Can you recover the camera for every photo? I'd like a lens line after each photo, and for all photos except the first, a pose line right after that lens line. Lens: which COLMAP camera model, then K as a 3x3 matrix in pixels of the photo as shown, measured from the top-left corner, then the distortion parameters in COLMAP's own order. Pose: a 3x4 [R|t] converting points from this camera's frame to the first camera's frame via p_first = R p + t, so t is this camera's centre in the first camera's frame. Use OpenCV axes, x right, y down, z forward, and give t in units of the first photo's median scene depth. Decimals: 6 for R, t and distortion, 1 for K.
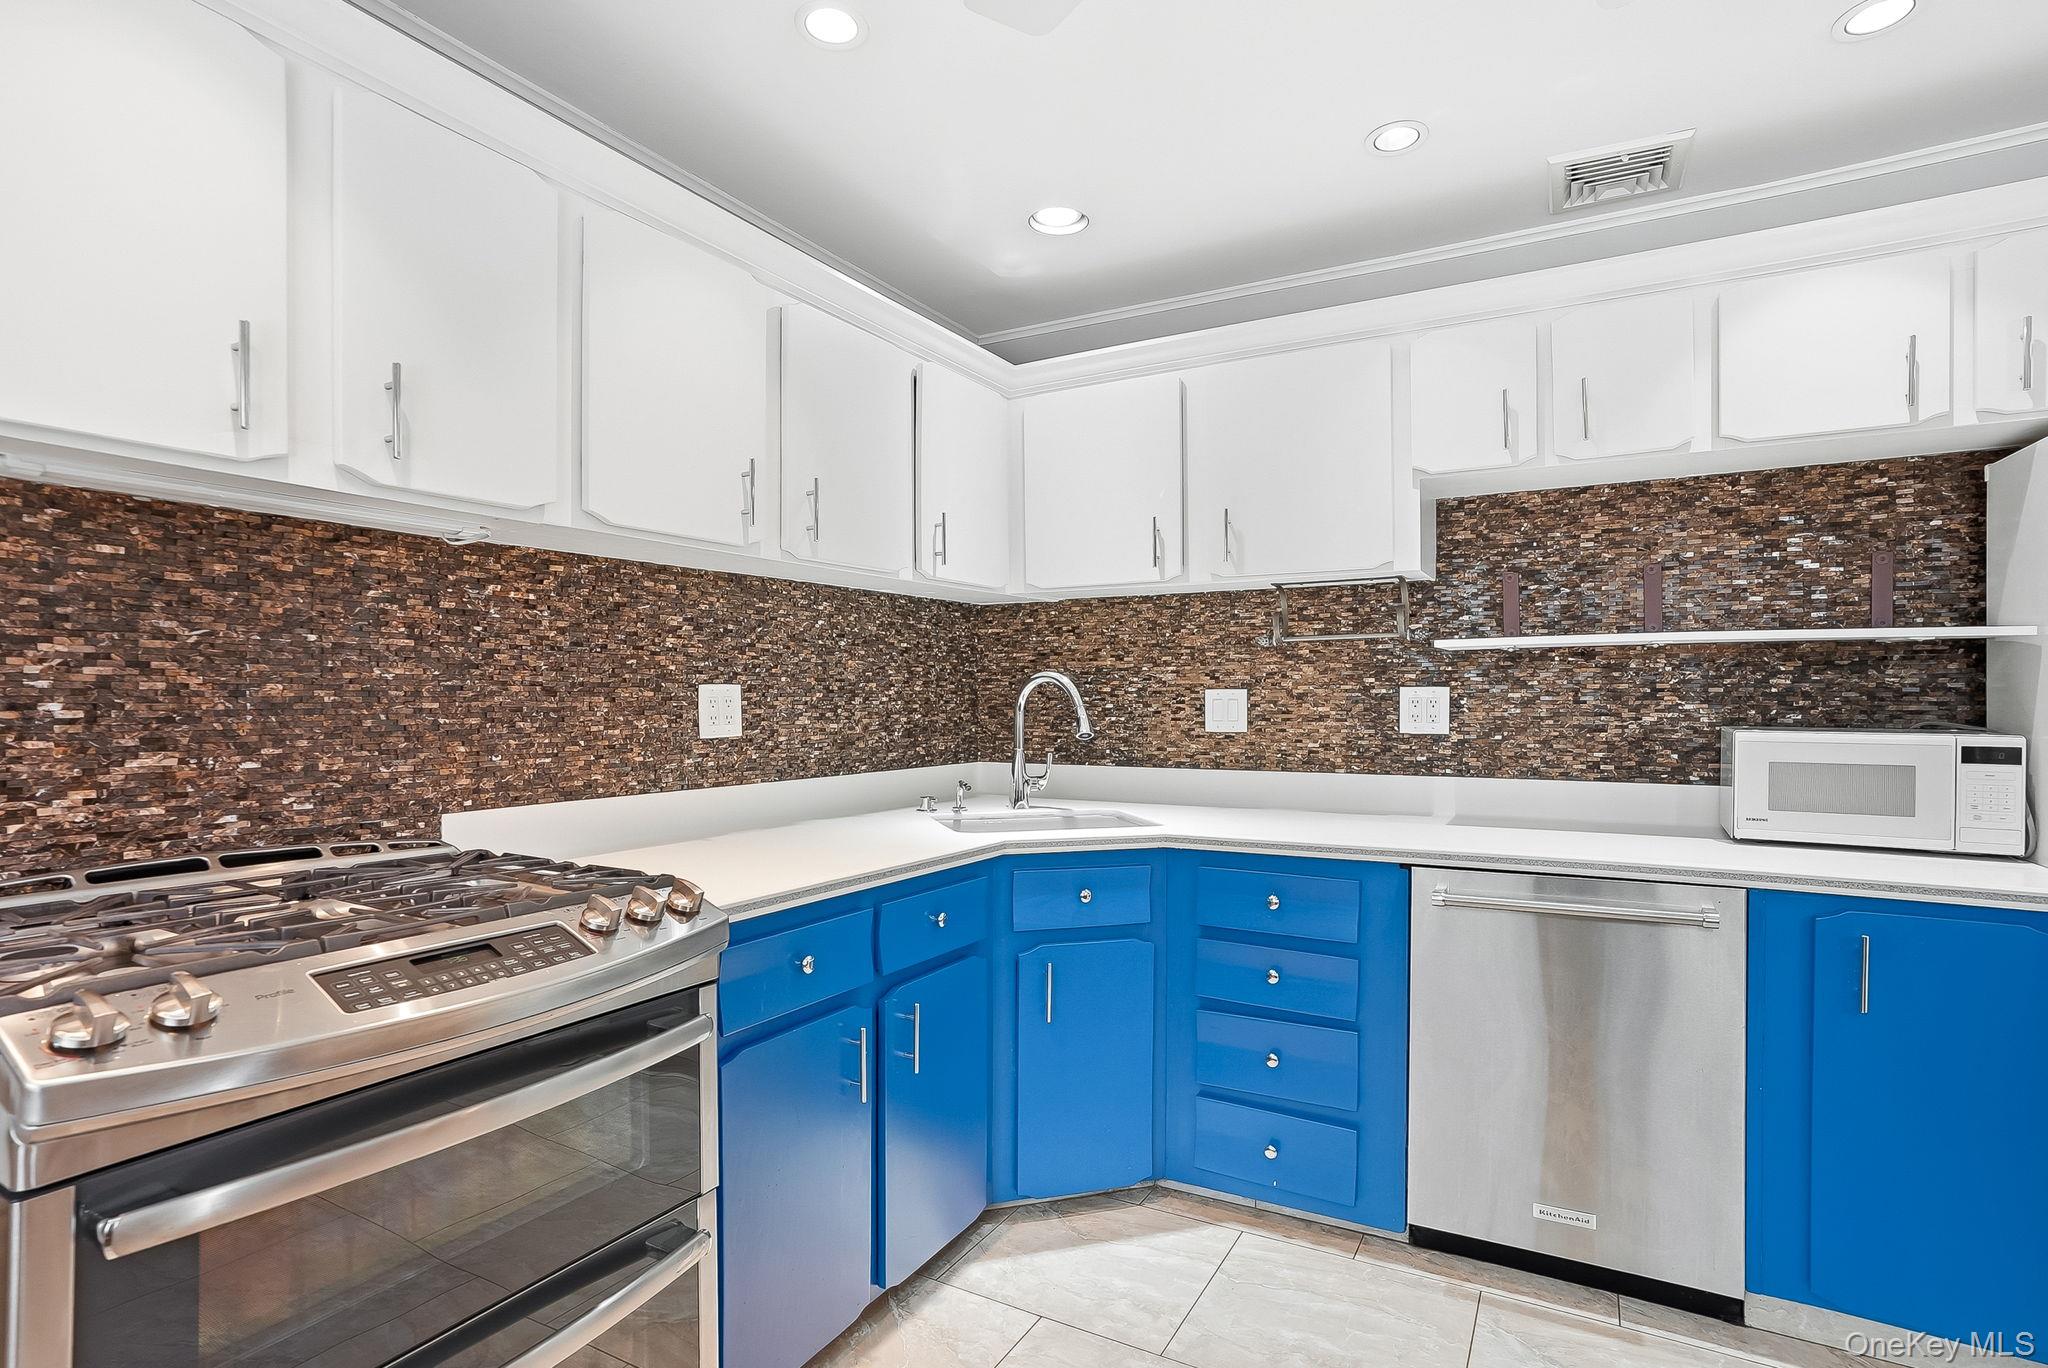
lens RADIAL K [[1038.6, 0, 1054.2], [0, 1038.6, 694.9], [0, 0, 1]] dist [-0.001979, 0.001058]
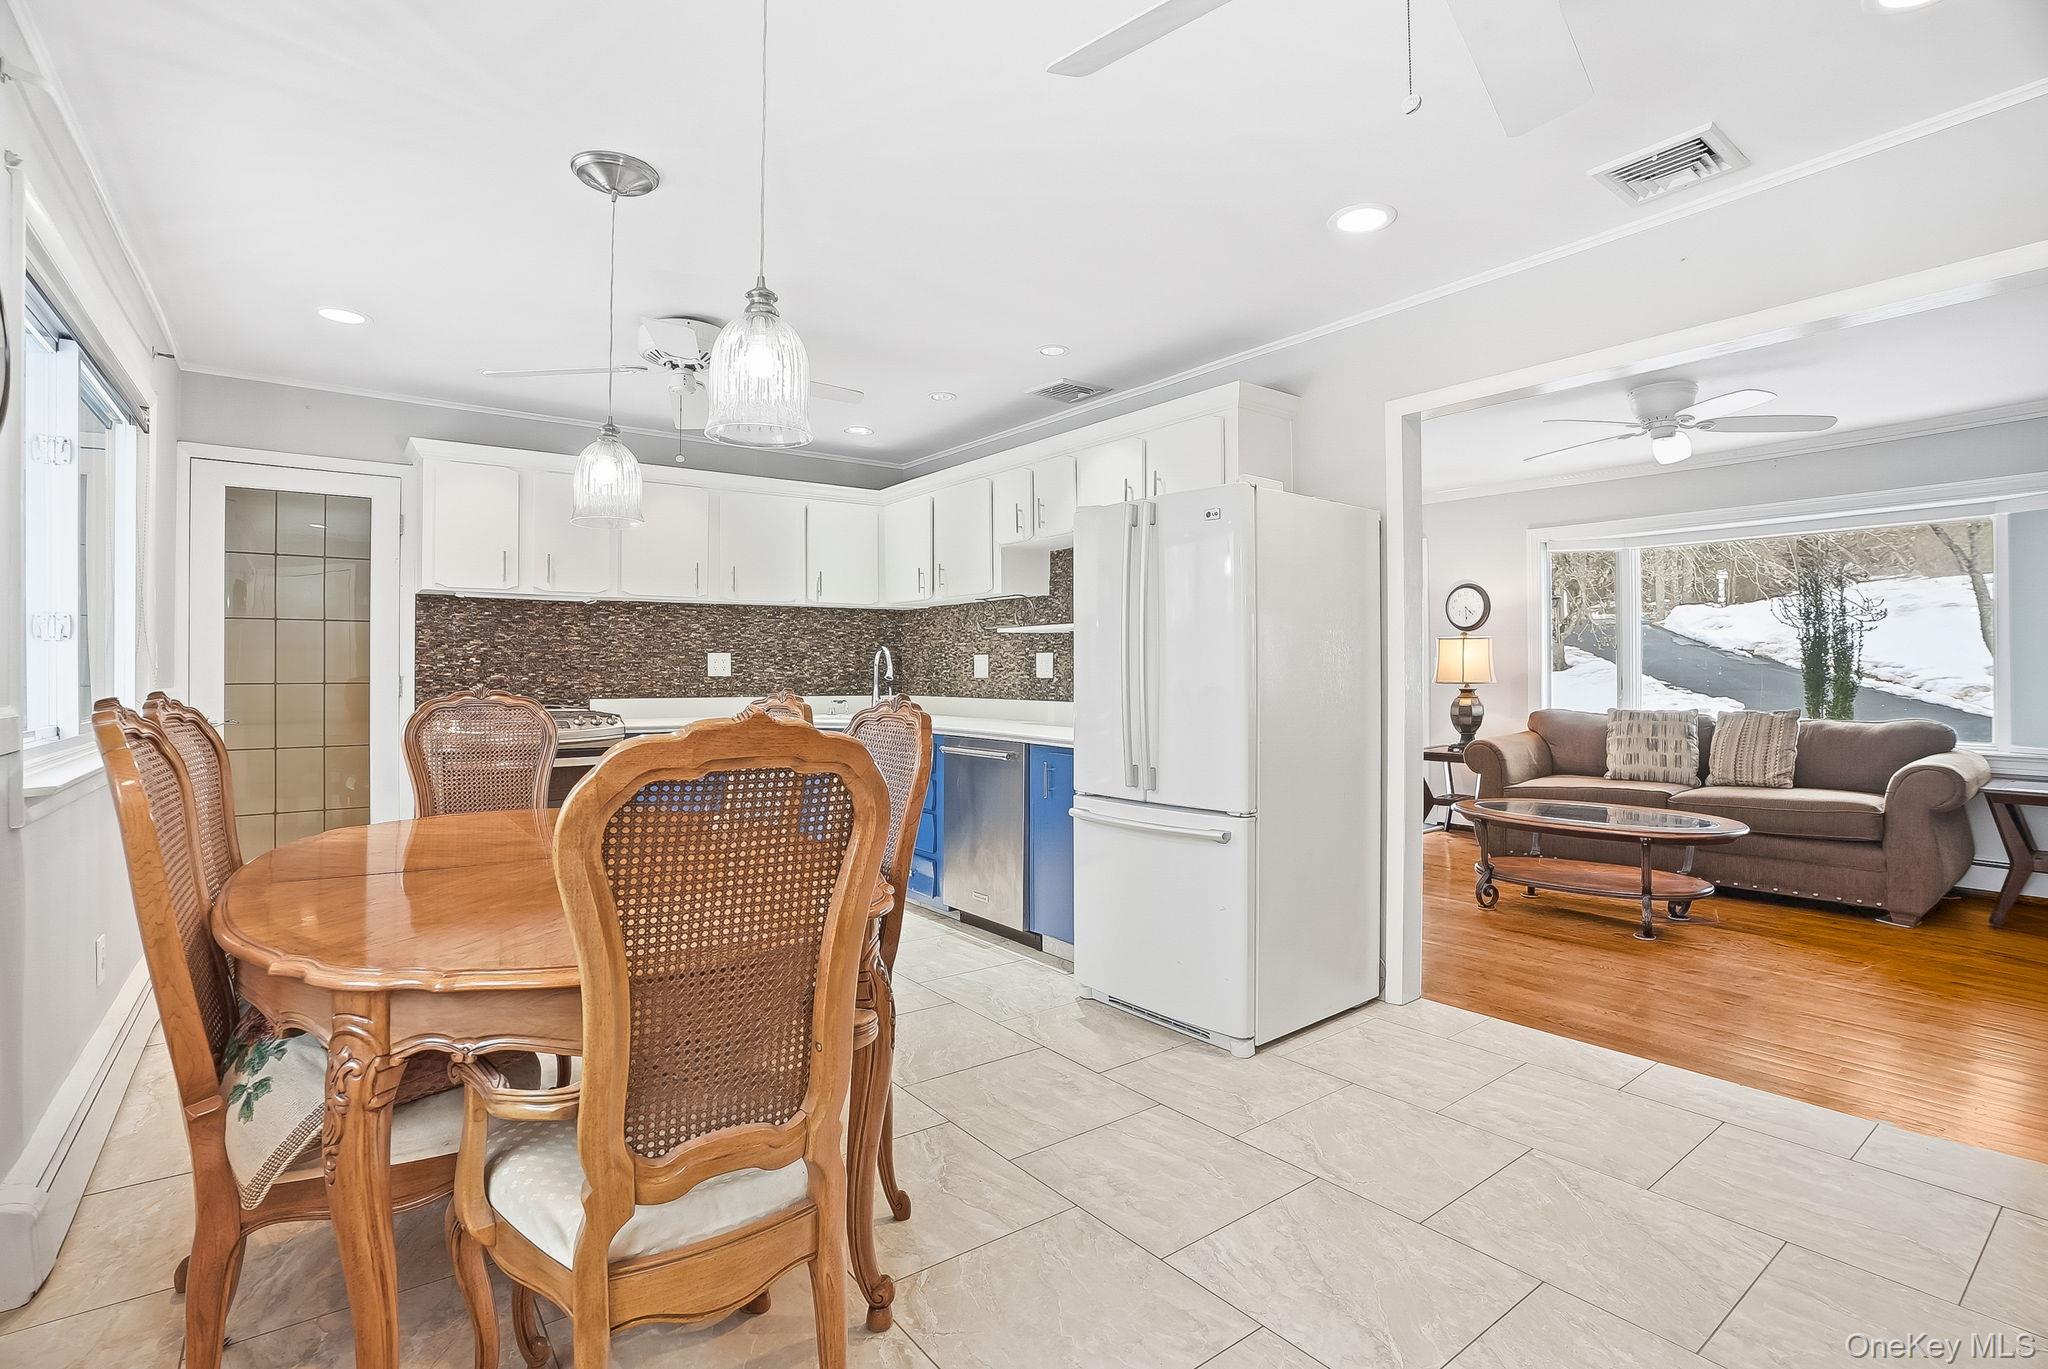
lens RADIAL K [[962.5, 0, 1021.2], [0, 962.5, 673.5], [0, 0, 1]] dist [-0.046383, 0.014952]
pose [[0.908546, 0.003863, -0.417768, 1.106427], [-0.001414, 0.999980, 0.006170, 0.020064], [0.417784, -0.005015, 0.908533, -0.613621]]
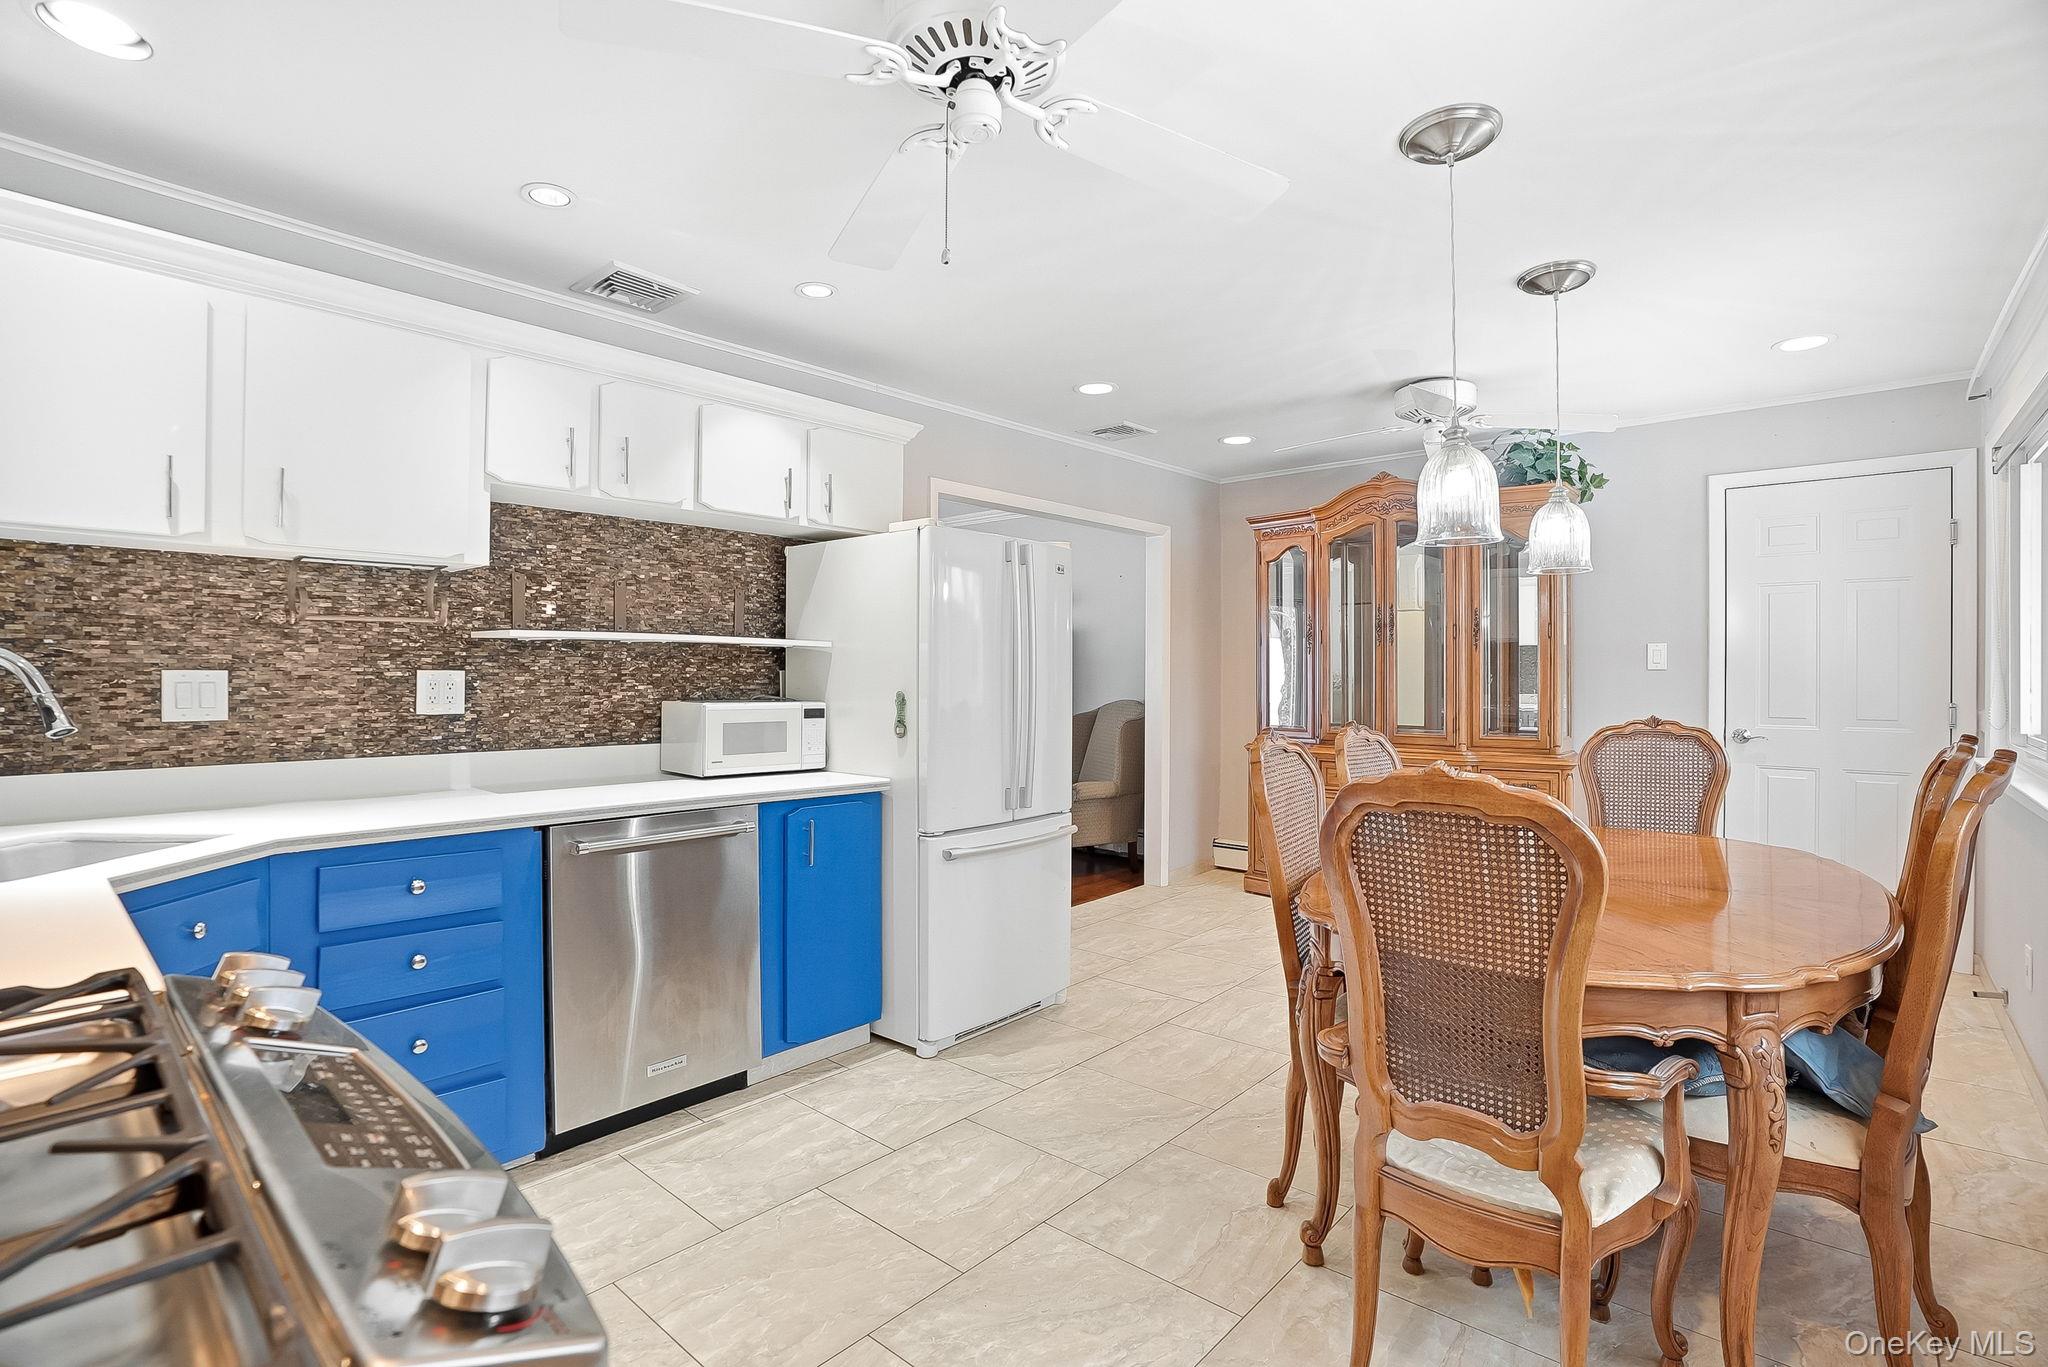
lens RADIAL K [[962.5, 0, 1021.2], [0, 962.5, 672.5], [0, 0, 1]] dist [-0.046383, 0.014952]
pose [[0.243266, 0.007088, 0.969934, -0.475110], [-0.006050, 0.999965, -0.005790, -0.003761], [-0.969941, -0.004460, 0.243300, 0.199029]]
